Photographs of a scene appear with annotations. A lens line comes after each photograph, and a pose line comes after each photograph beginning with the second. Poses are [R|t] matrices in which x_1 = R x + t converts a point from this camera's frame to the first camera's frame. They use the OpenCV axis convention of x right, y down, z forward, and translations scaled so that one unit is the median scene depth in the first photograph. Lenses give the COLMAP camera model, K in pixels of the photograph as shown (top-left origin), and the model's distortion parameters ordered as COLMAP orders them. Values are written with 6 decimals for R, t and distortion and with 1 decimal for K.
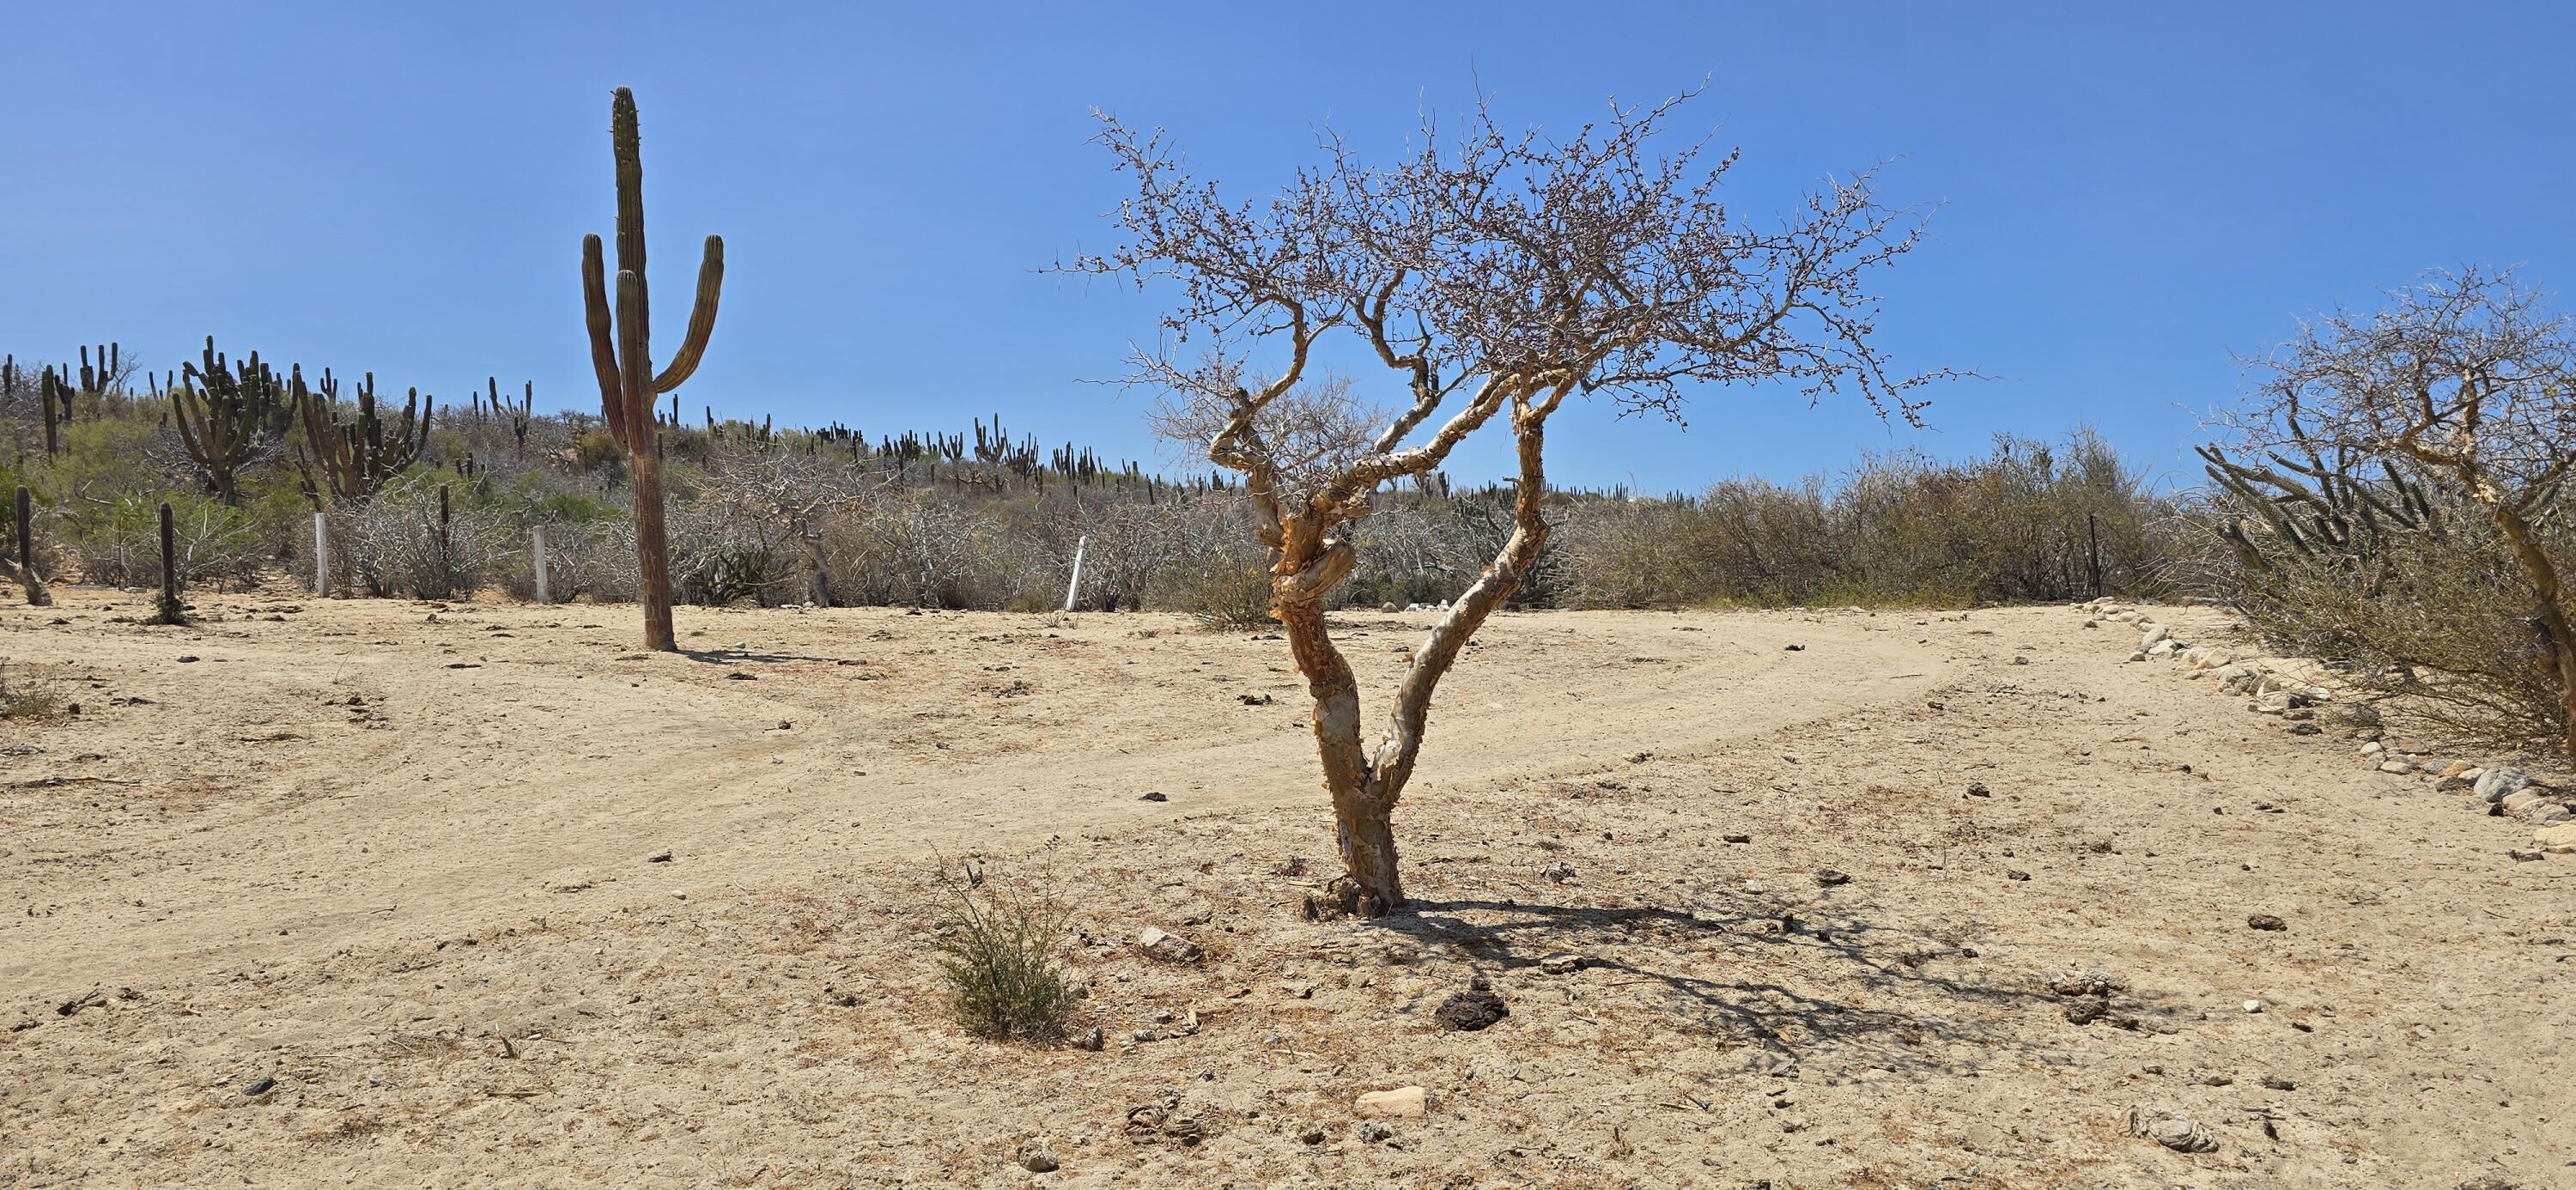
lens RADIAL K [[1598.1, 0, 1288.0], [0, 1598.1, 595.0], [0, 0, 1]] dist [-0.000208, -0.000018]
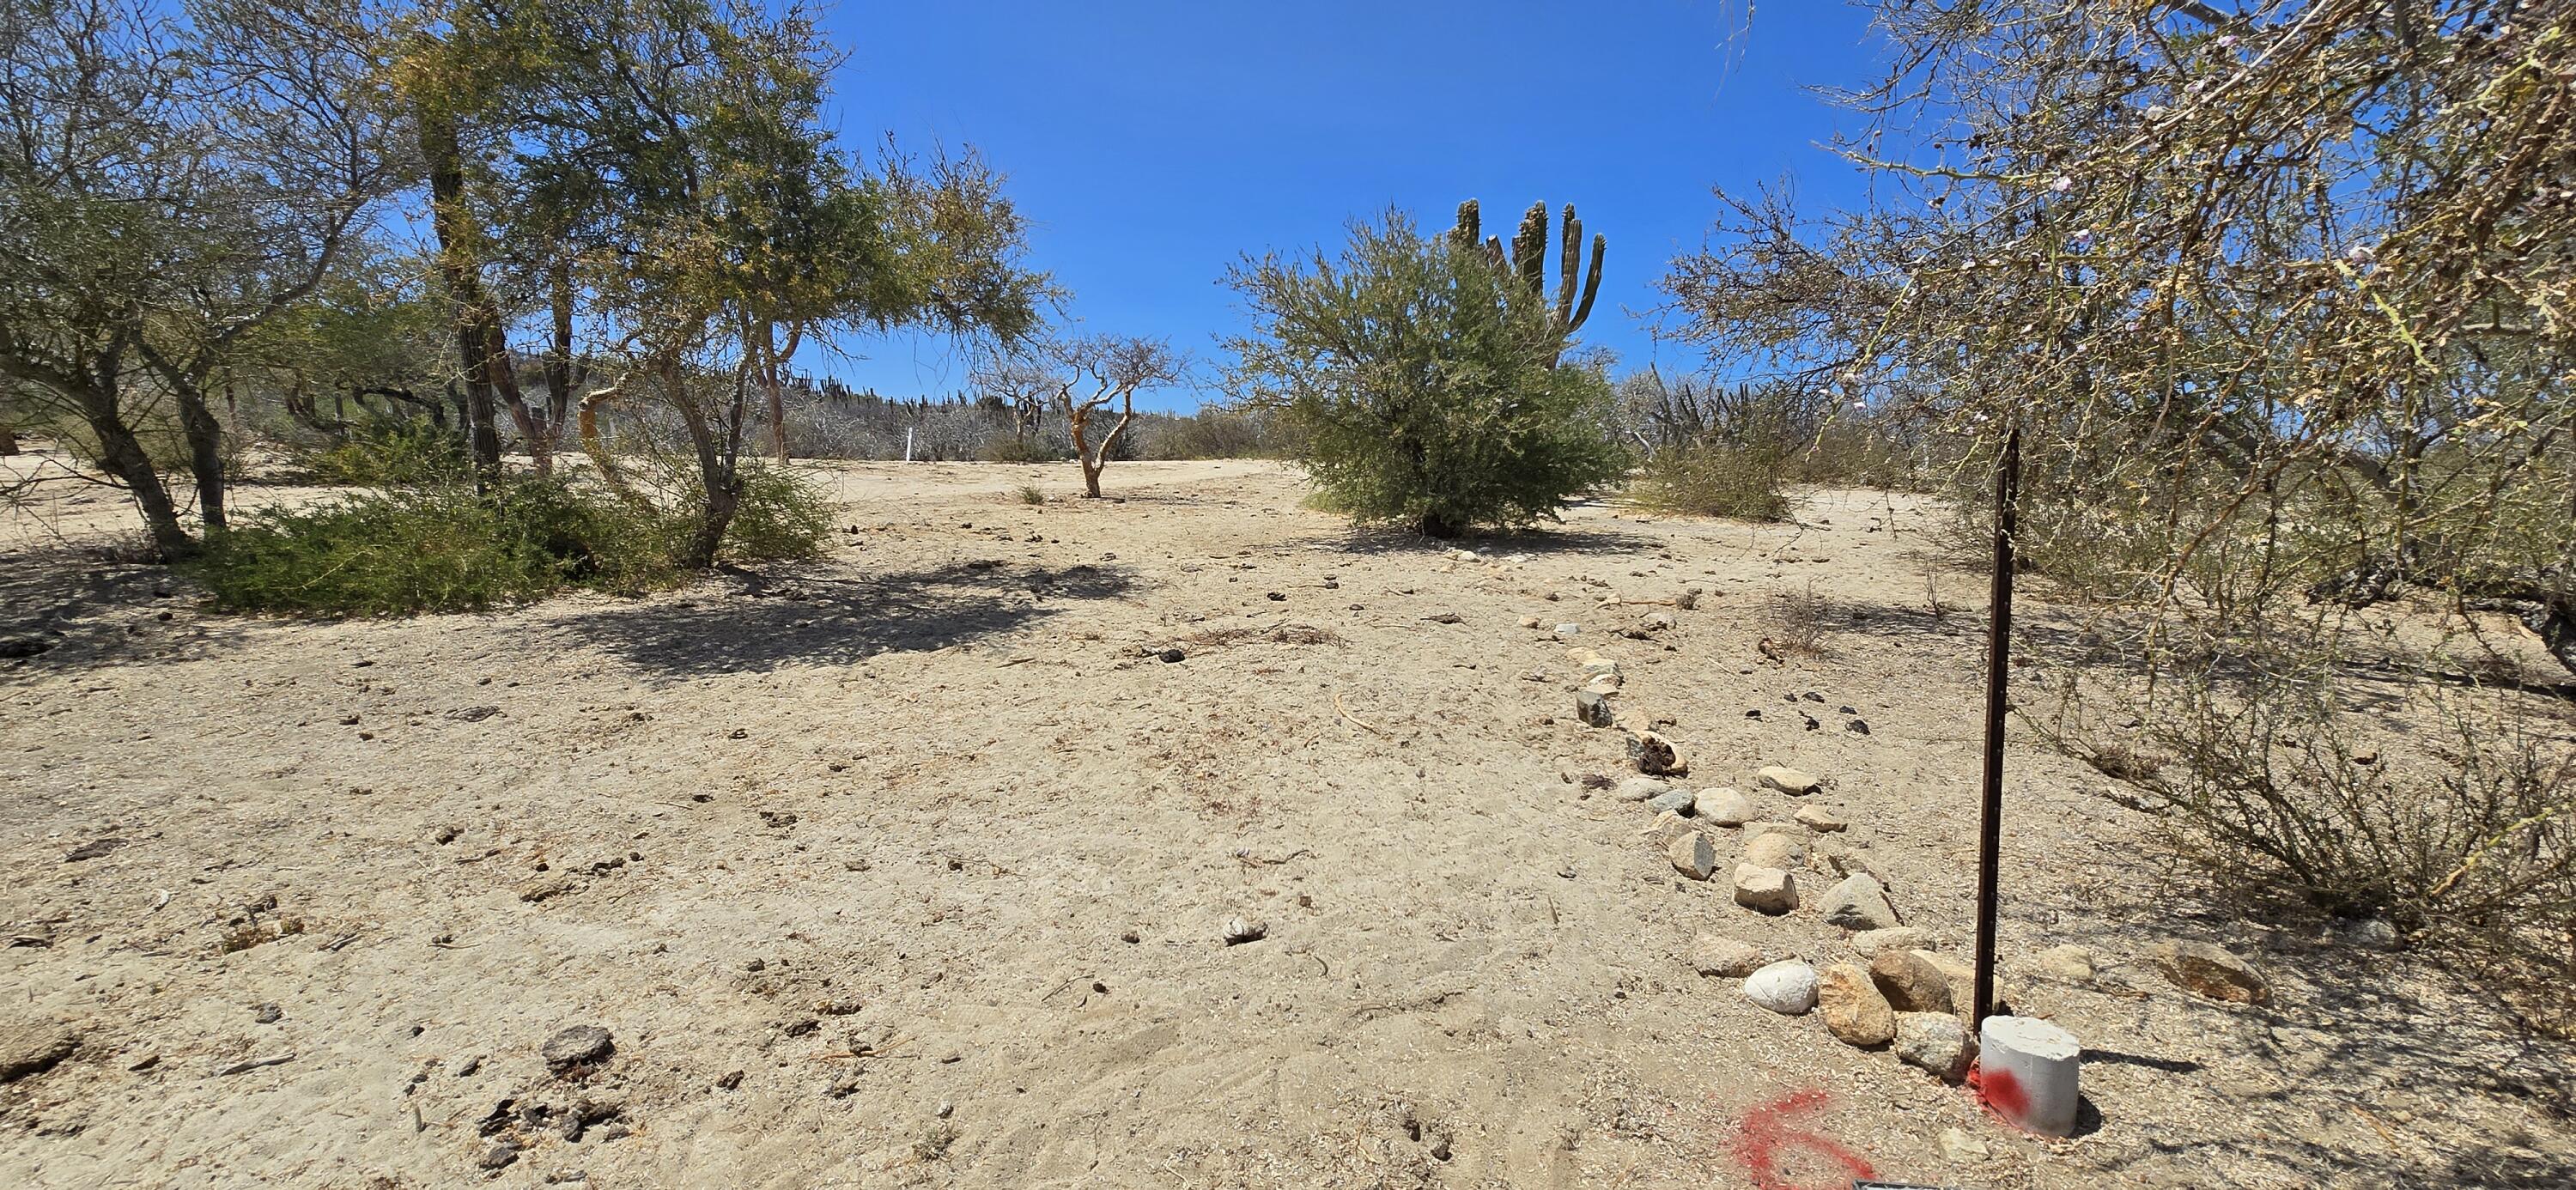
lens RADIAL K [[1046.3, 0, 1288.0], [0, 1046.3, 595.0], [0, 0, 1]] dist [0.001373, 0.000443]
pose [[0.952753, -0.013824, 0.303430, -0.320273], [-0.017758, 0.994720, 0.101079, 0.152292], [-0.303225, -0.101692, 0.947477, -1.989676]]
